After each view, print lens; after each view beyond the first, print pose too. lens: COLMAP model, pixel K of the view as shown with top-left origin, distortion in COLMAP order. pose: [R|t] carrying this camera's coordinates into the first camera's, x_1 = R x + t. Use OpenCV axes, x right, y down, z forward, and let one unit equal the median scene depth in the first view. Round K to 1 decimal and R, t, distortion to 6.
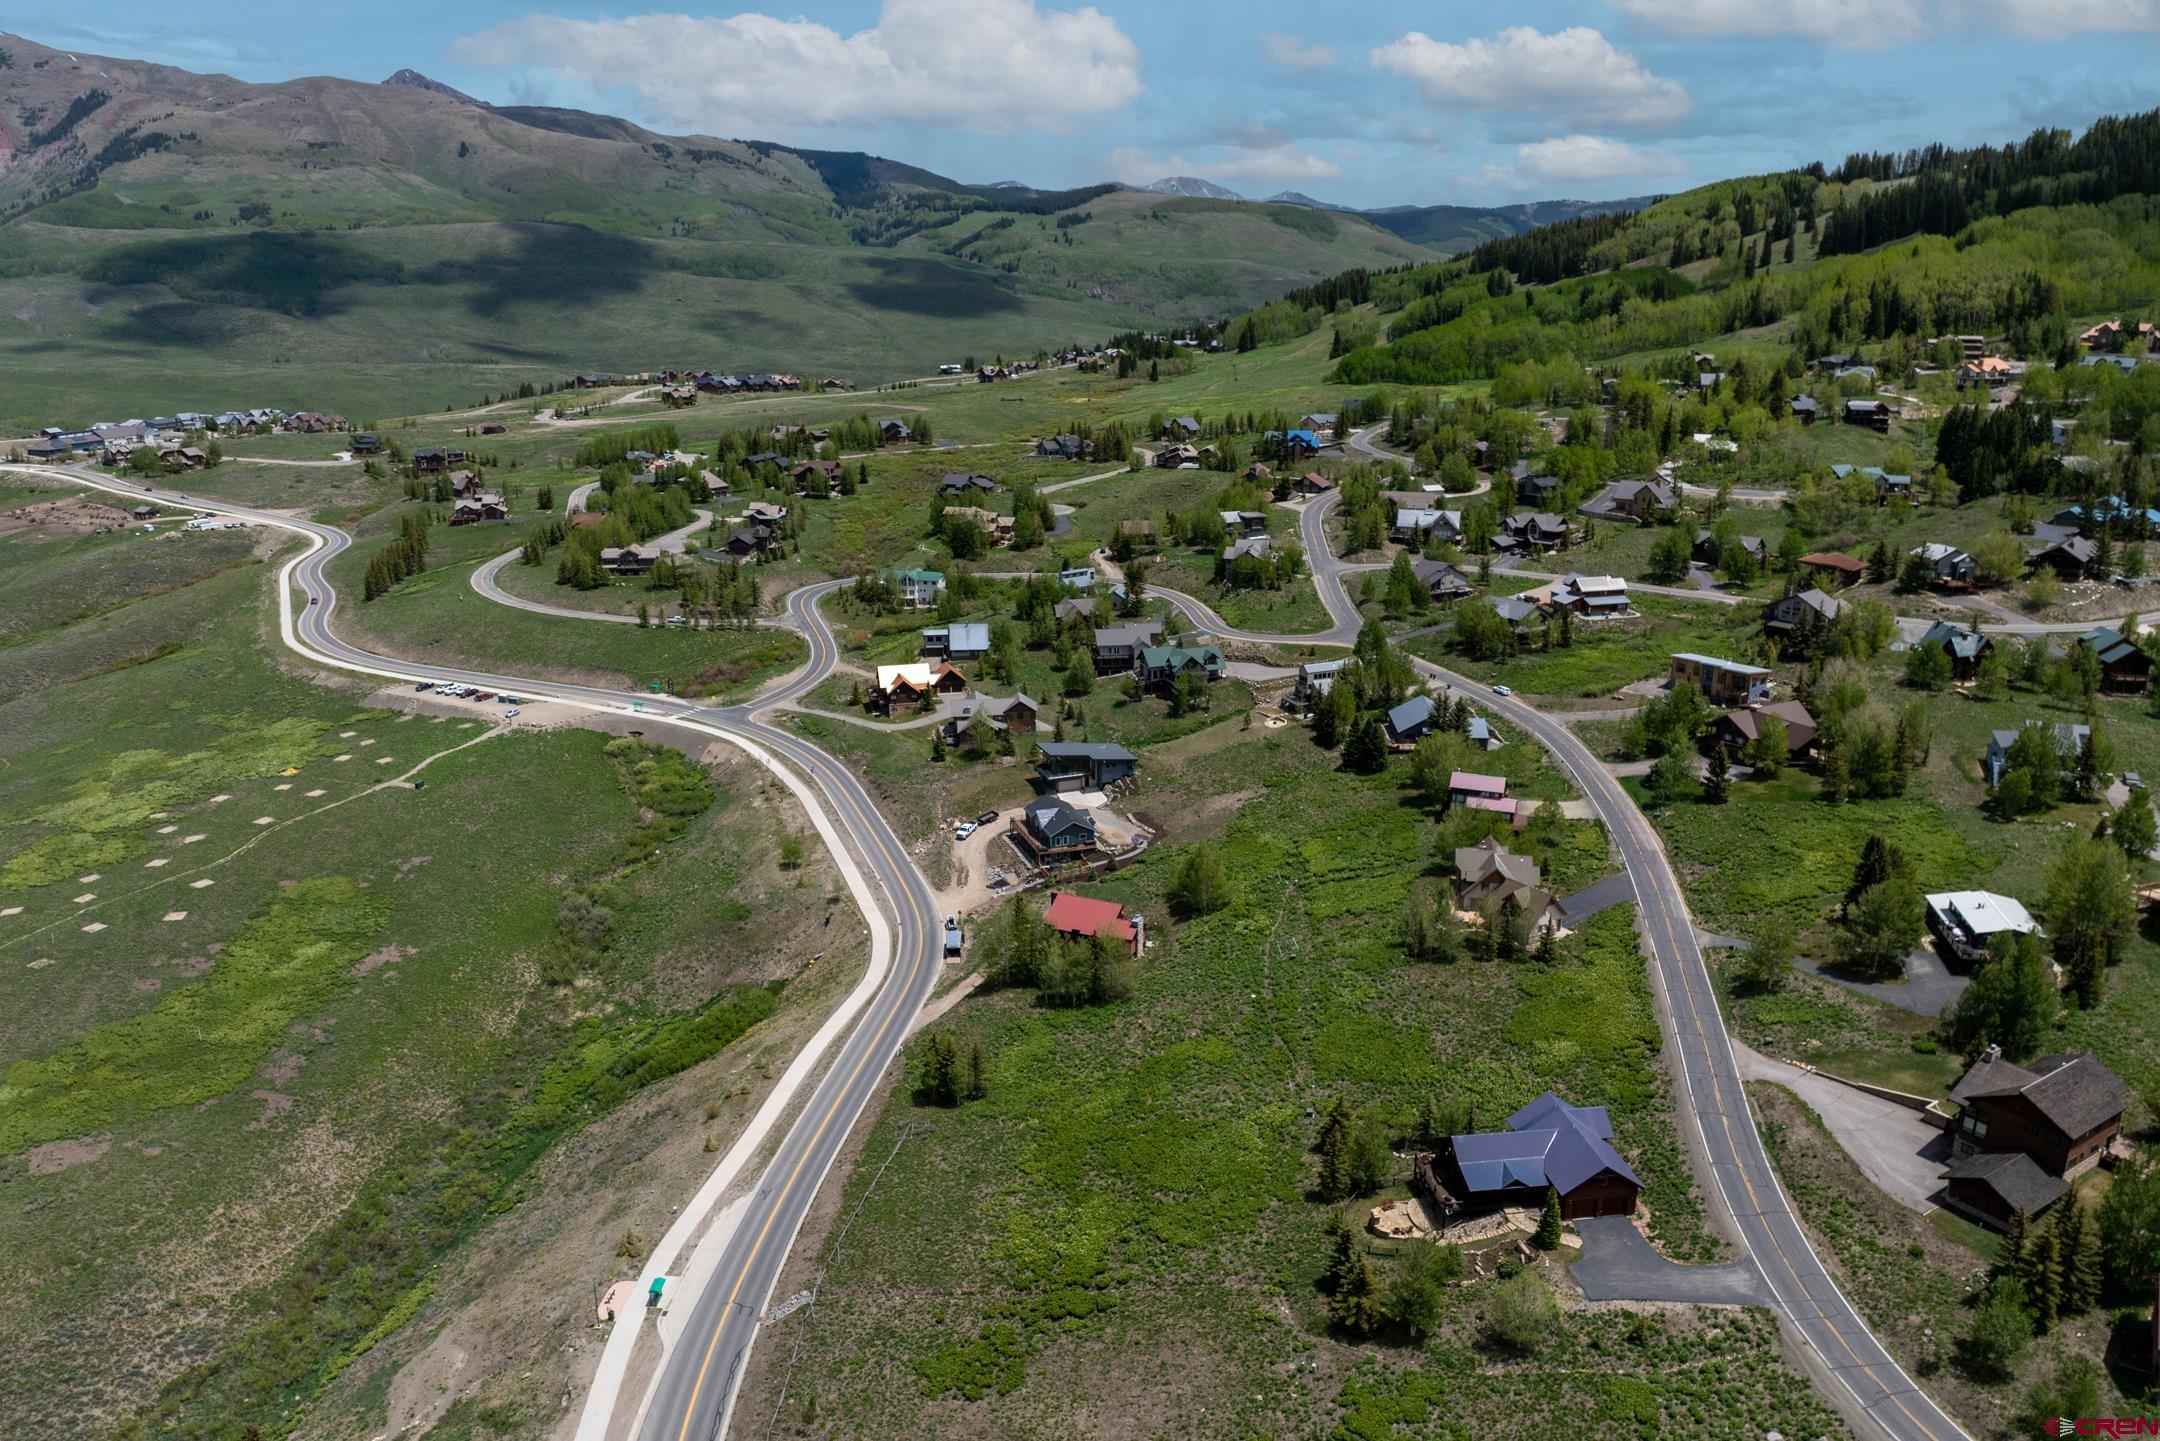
lens RADIAL K [[1534.6, 0, 1089.1], [0, 1534.6, 710.3], [0, 0, 1]] dist [-0.047713, 0.016131]
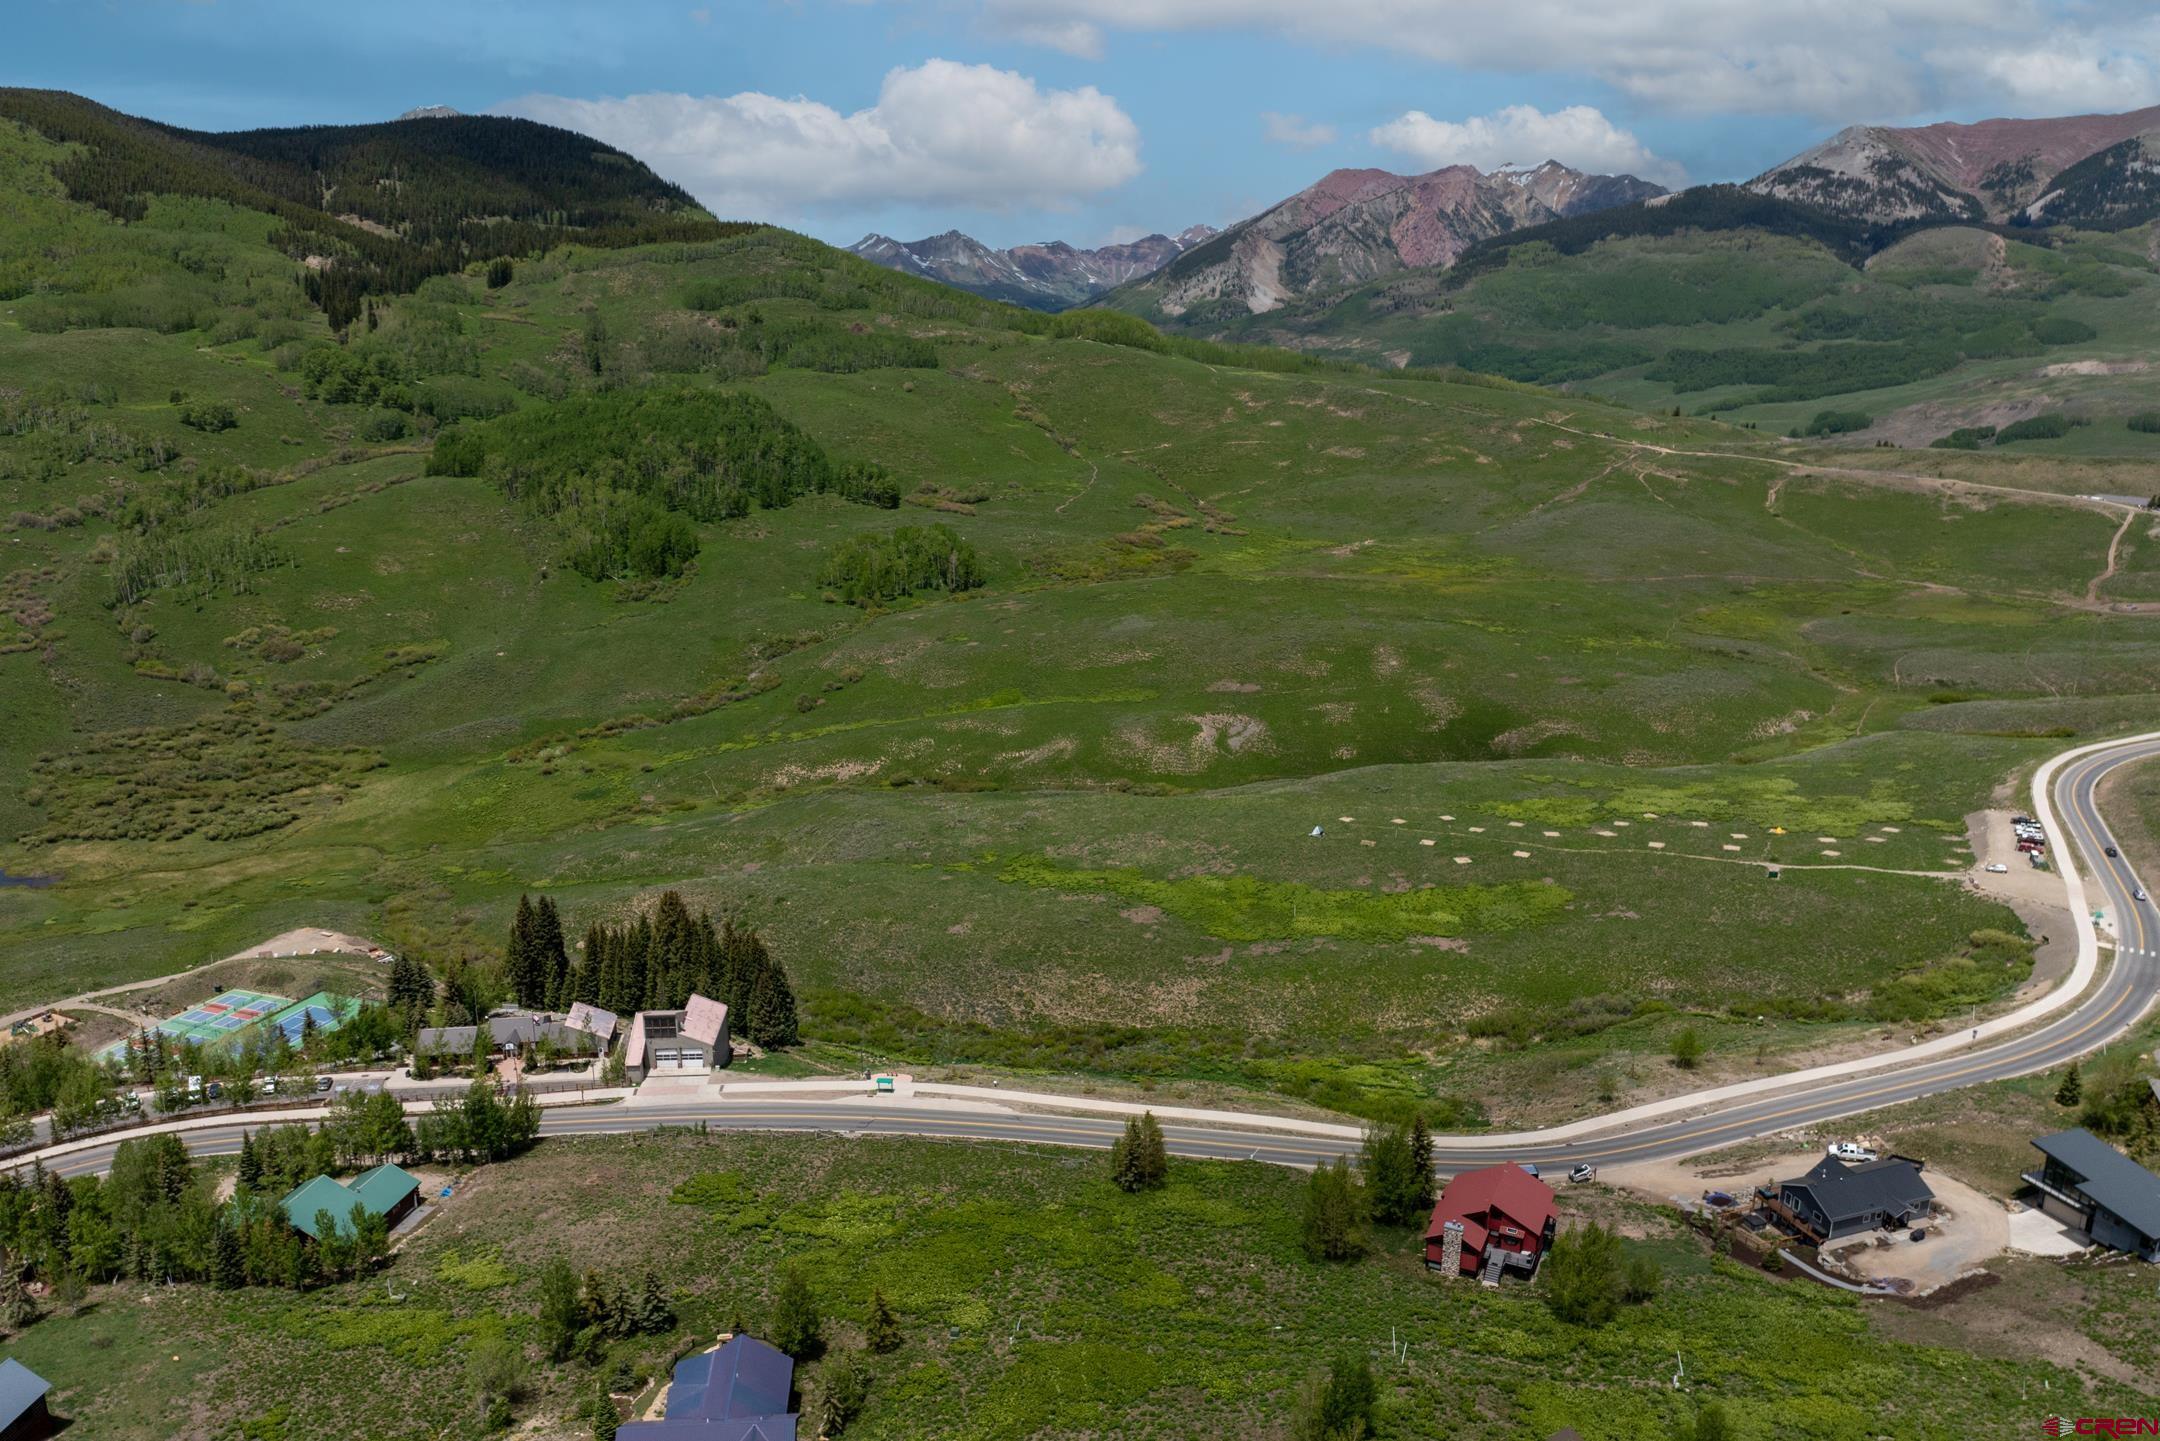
lens RADIAL K [[1534.6, 0, 1081.7], [0, 1534.6, 750.6], [0, 0, 1]] dist [-0.047713, 0.016131]
pose [[-0.029746, 0.261246, -0.964814, 0.416244], [-0.278220, 0.924932, 0.259025, -0.130471], [0.960057, 0.276135, 0.045170, 0.446176]]
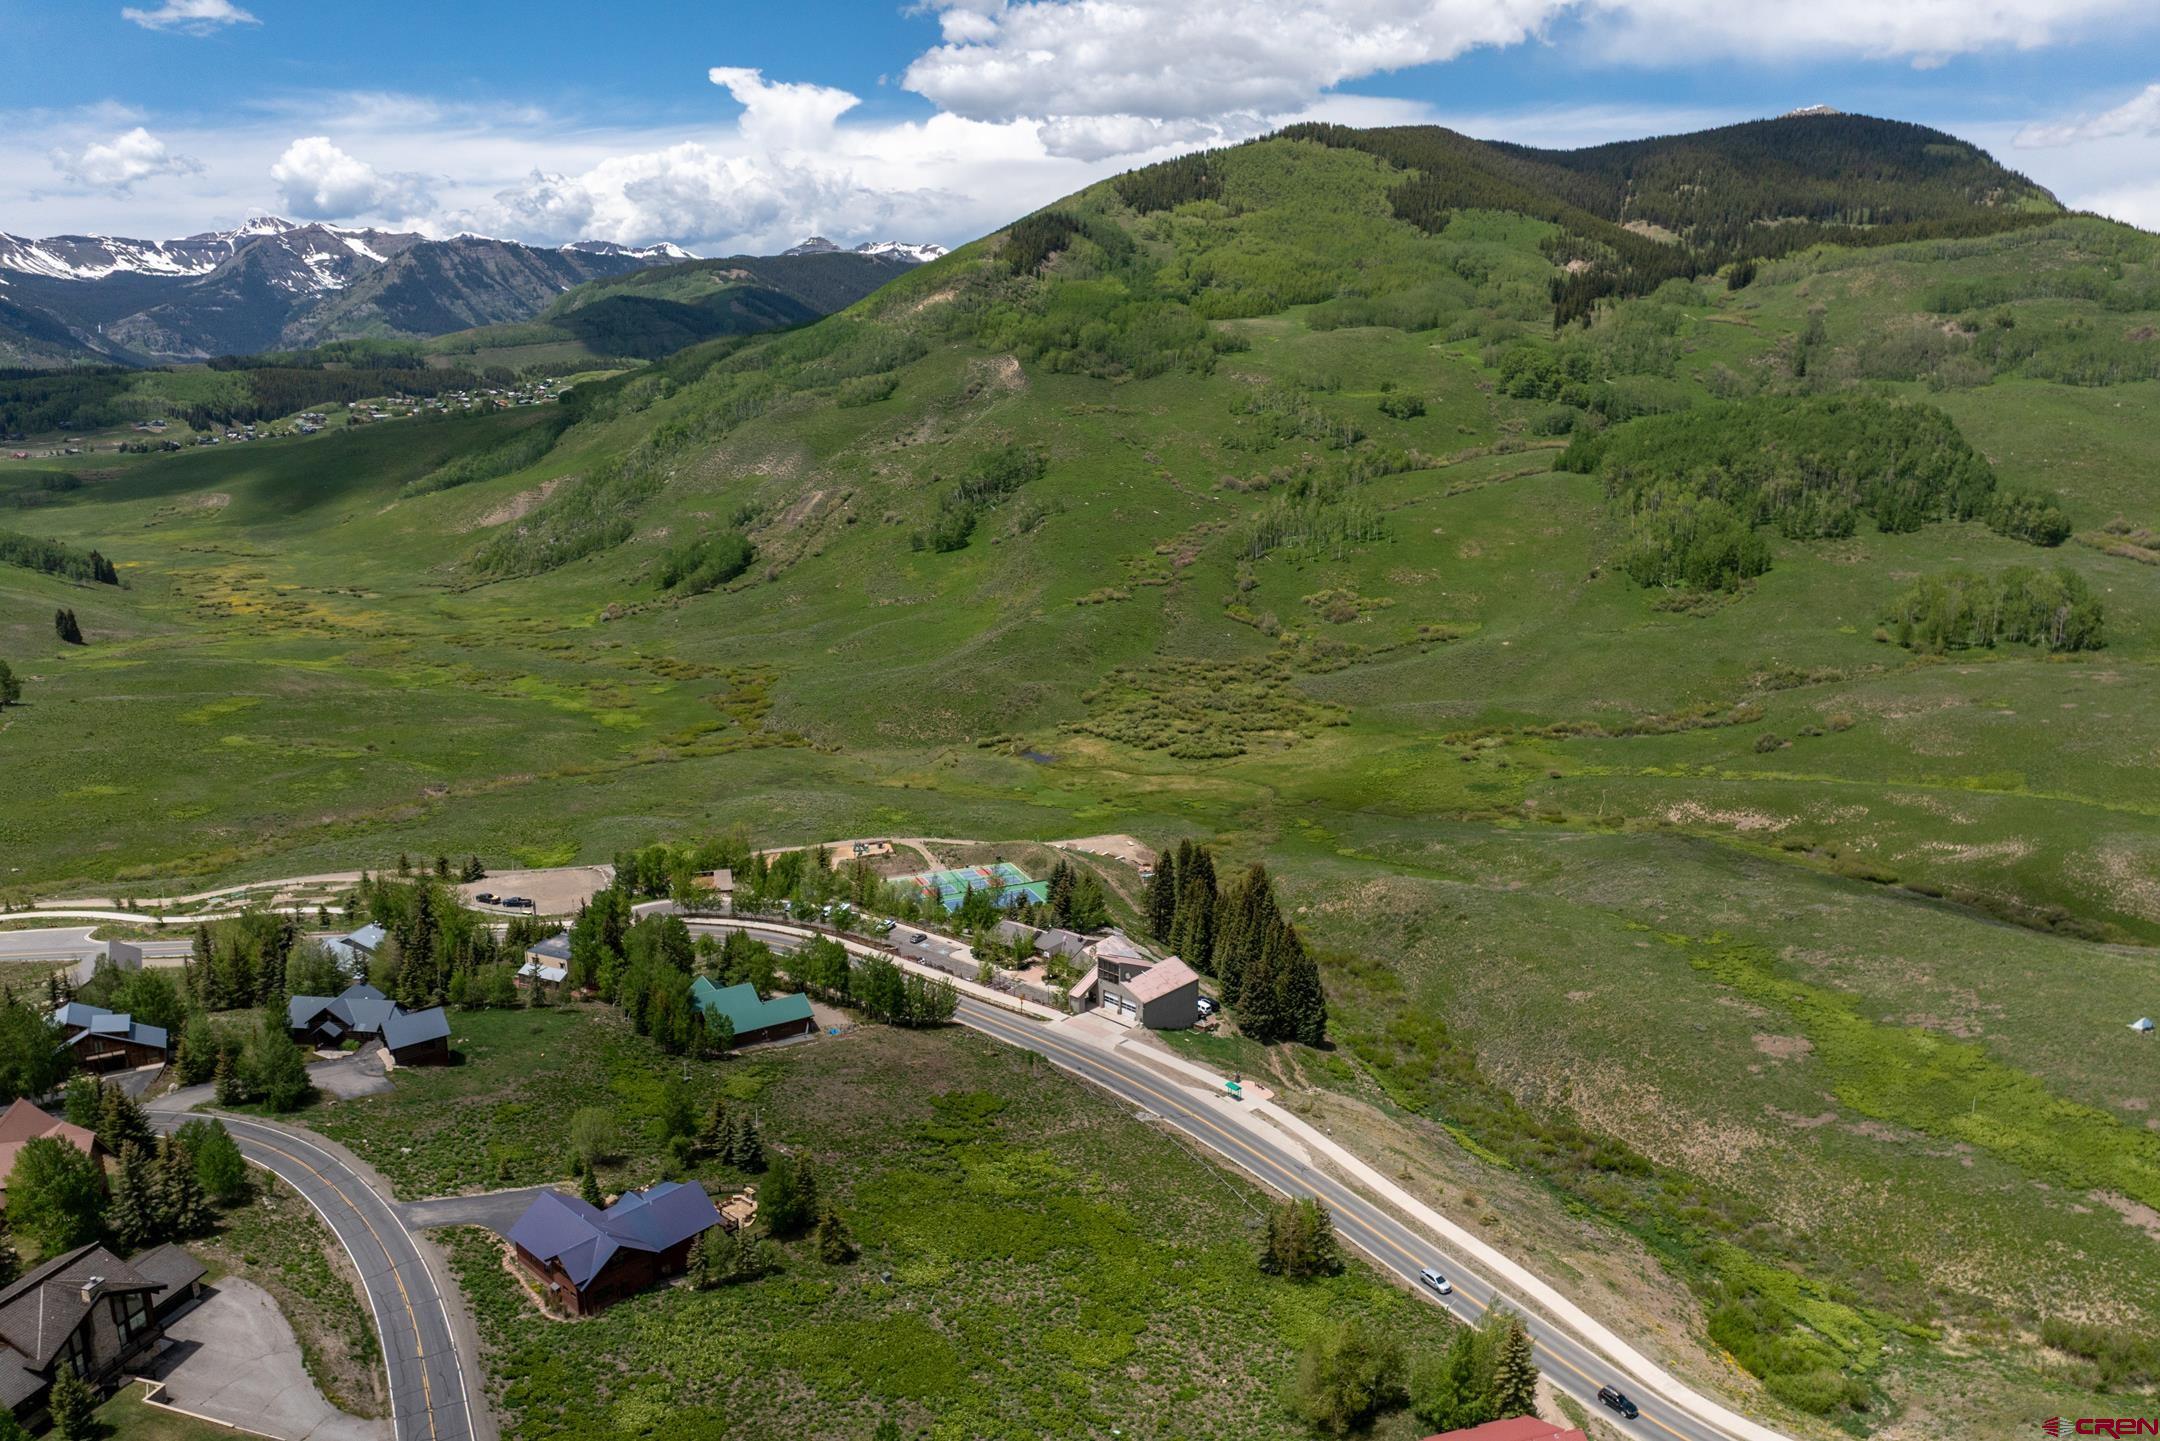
lens RADIAL K [[1534.6, 0, 1077.9], [0, 1534.6, 703.7], [0, 0, 1]] dist [-0.047713, 0.016131]
pose [[-0.755801, 0.153413, -0.636577, 0.274274], [-0.179499, 0.886385, 0.426733, -0.206908], [0.629718, 0.436790, -0.642393, 0.711383]]
